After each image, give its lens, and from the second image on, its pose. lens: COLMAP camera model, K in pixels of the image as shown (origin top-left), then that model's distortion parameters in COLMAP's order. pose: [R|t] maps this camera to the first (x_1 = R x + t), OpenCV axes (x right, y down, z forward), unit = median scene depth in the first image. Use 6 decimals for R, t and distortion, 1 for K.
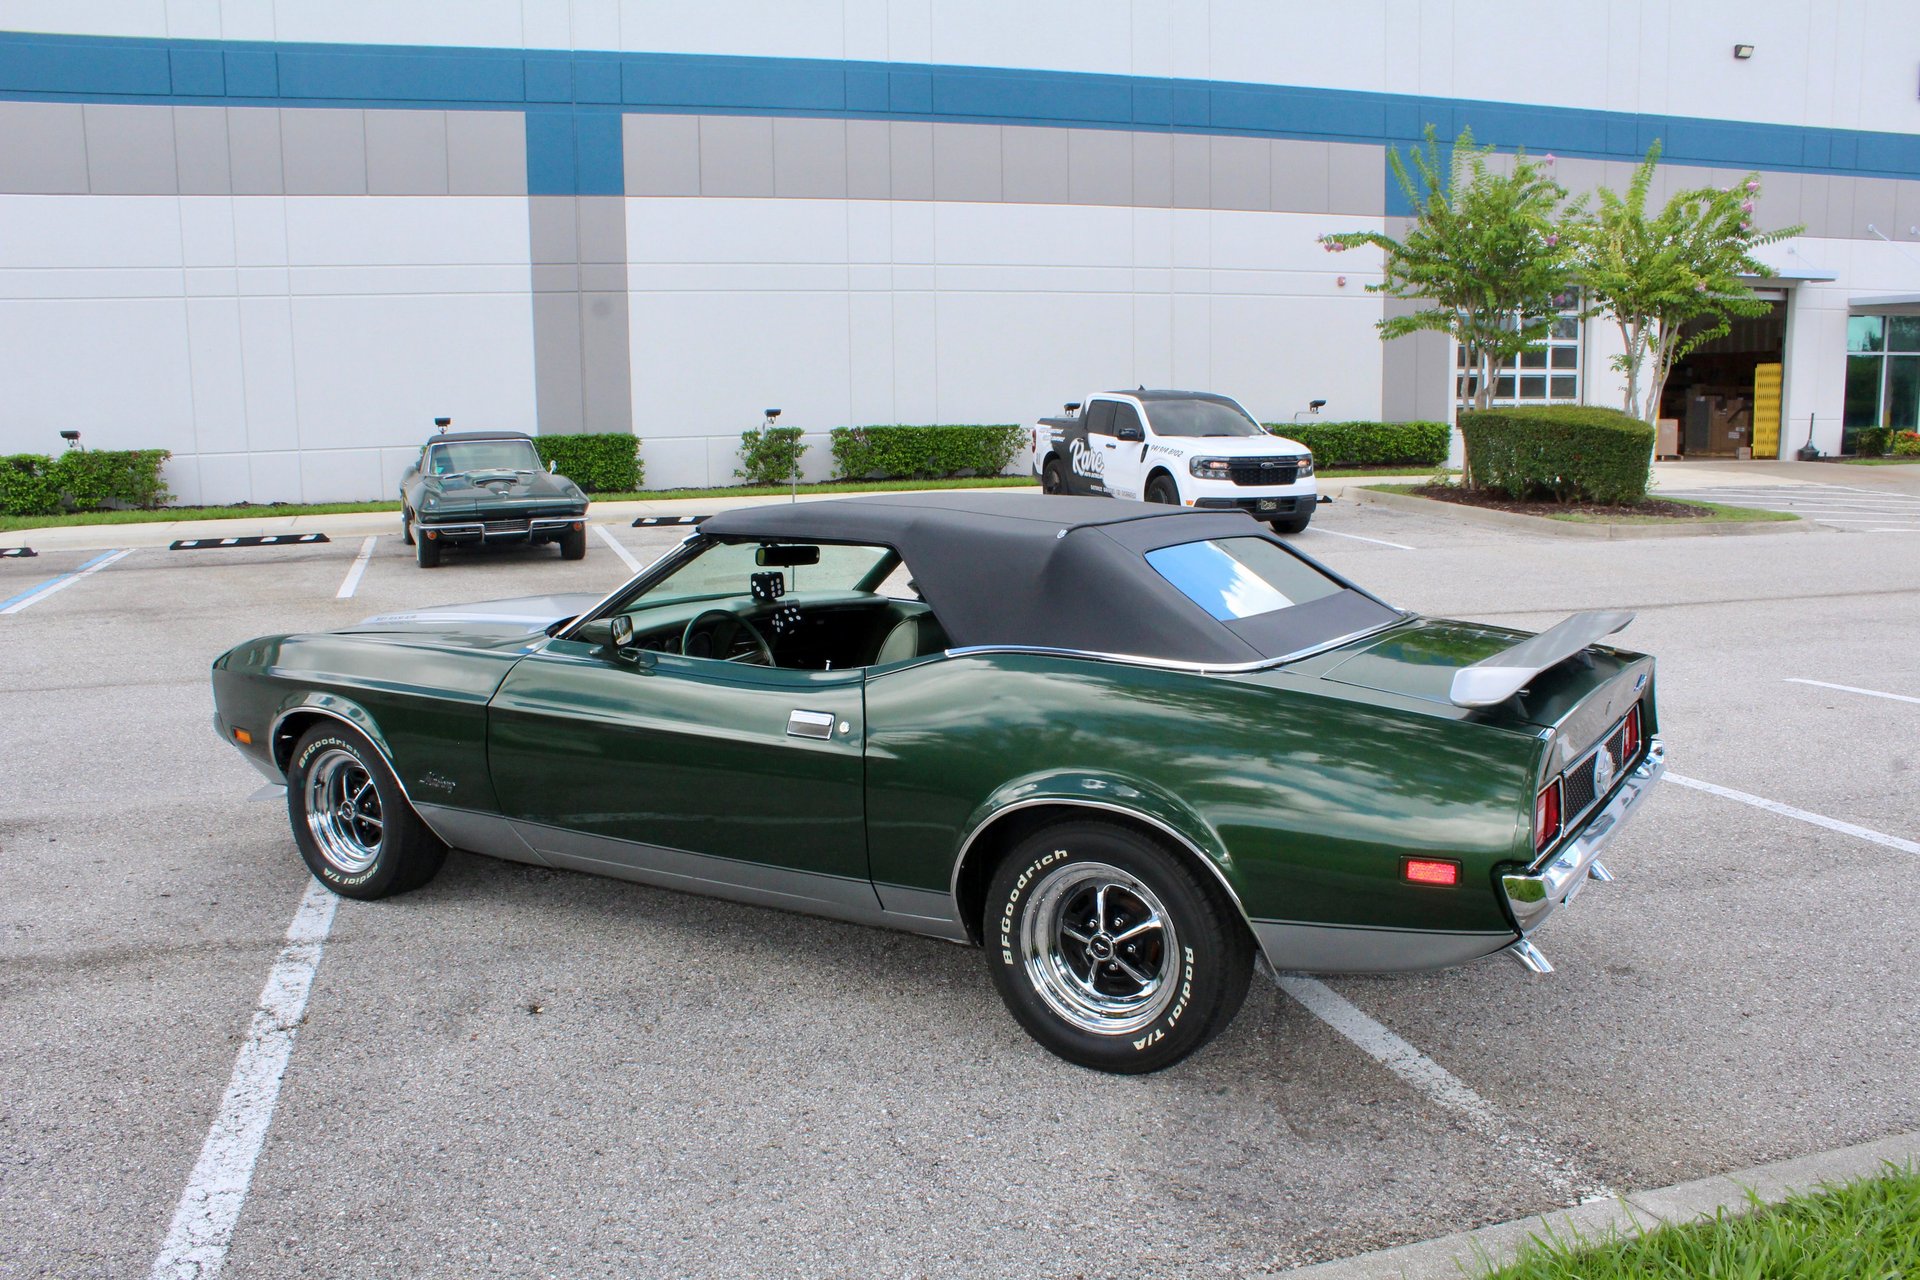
lens RADIAL K [[1607.8, 0, 962.6], [0, 1607.8, 650.0], [0, 0, 1]] dist [-0.166164, 0.149110]
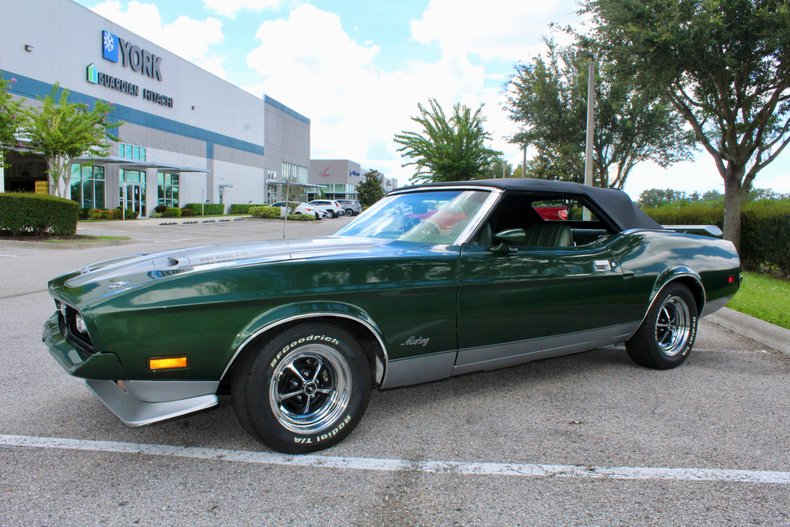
lens RADIAL K [[661.6, 0, 396.1], [0, 661.6, 267.6], [0, 0, 1]] dist [-0.166164, 0.149110]
pose [[0.419717, -0.066384, 0.905224, -0.231368], [0.124633, 0.992090, 0.014967, -0.000423], [-0.899057, 0.106538, 0.424671, 0.180449]]
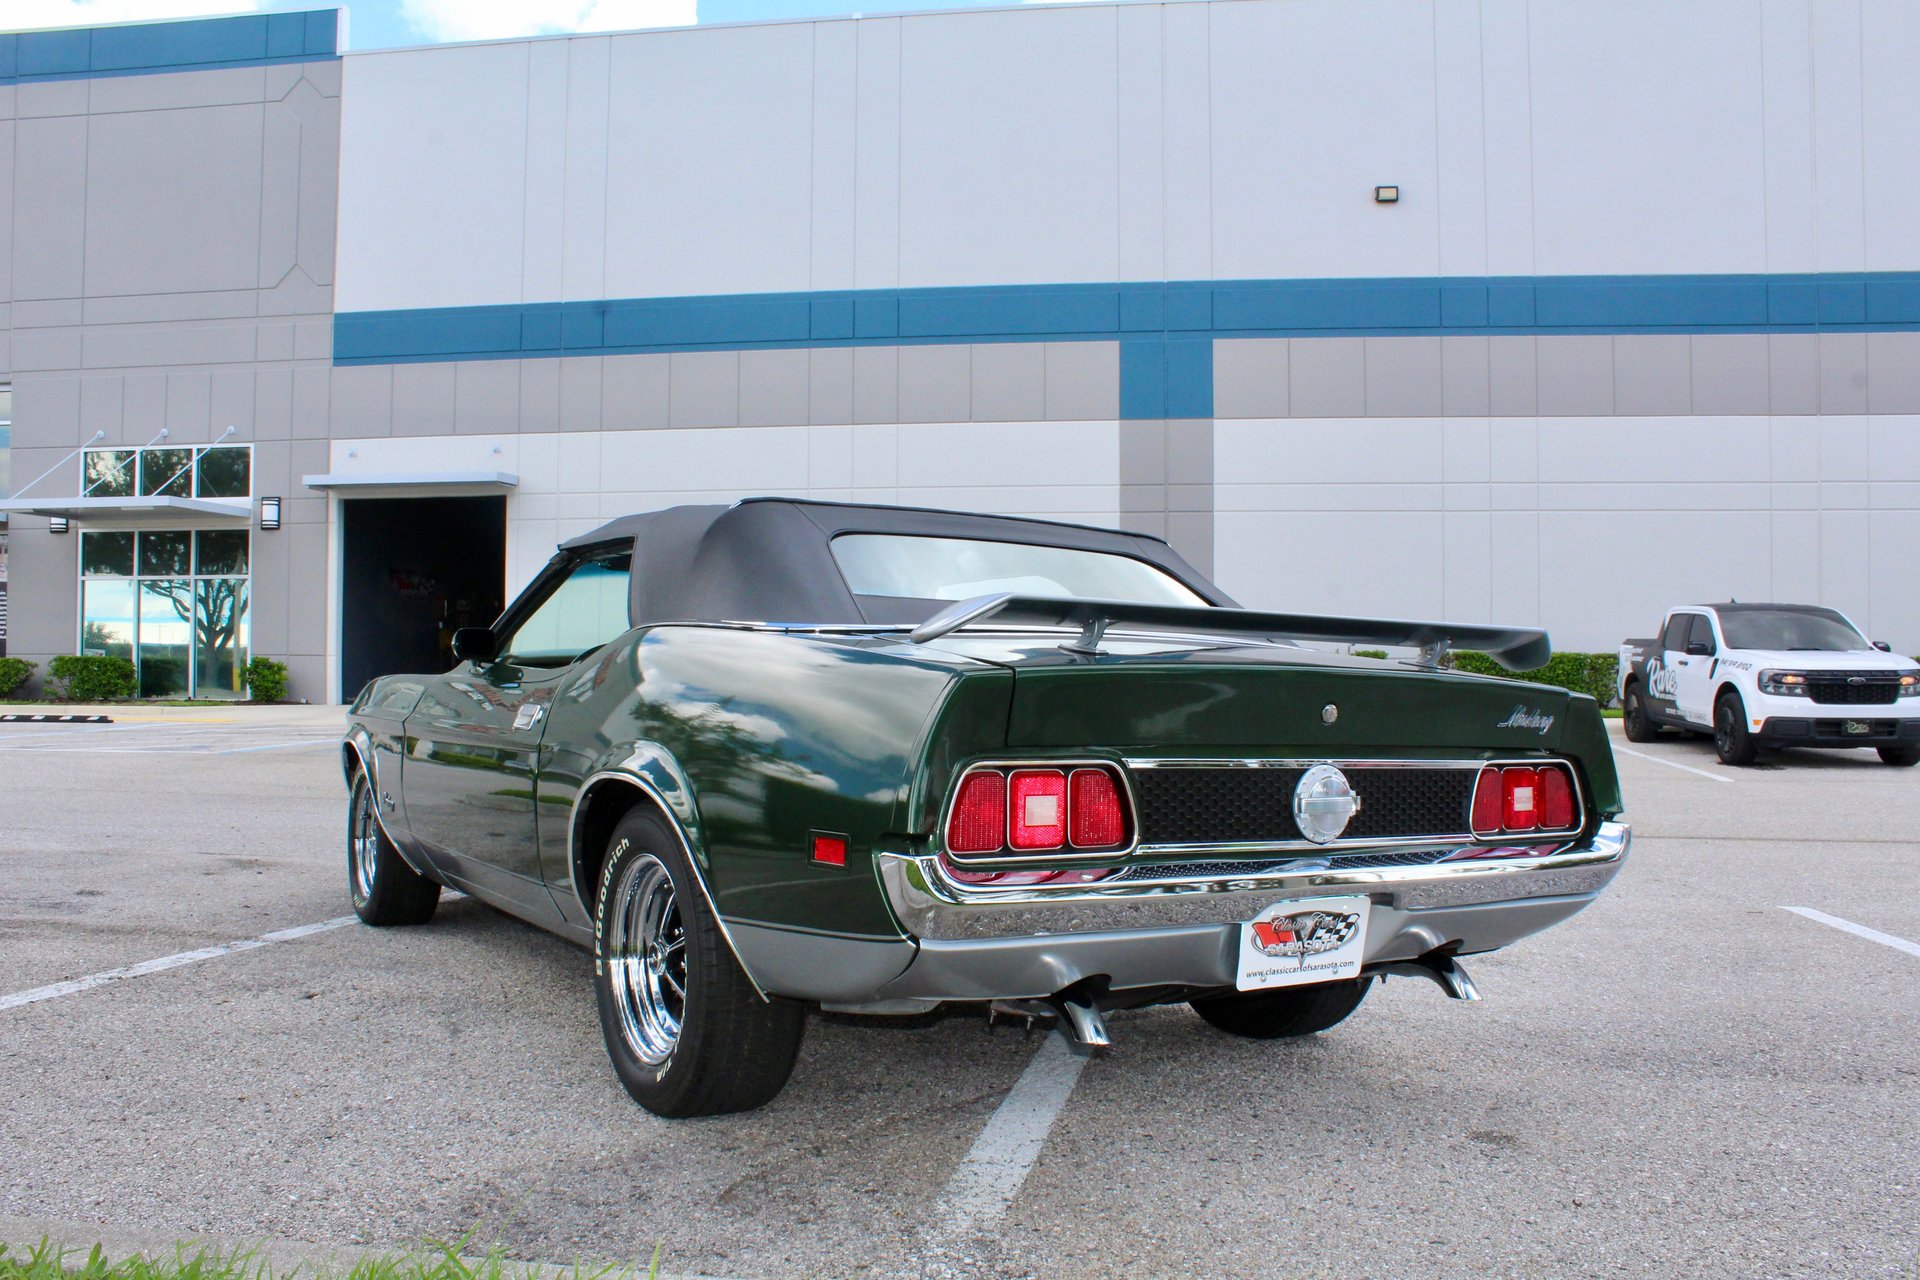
lens RADIAL K [[1610.1, 0, 951.3], [0, 1610.1, 644.0], [0, 0, 1]] dist [-0.175317, 0.159345]
pose [[0.895784, 0.011705, -0.444335, 0.112808], [-0.086023, 0.985319, -0.147467, 0.024939], [0.436086, 0.170322, 0.883640, 0.055133]]
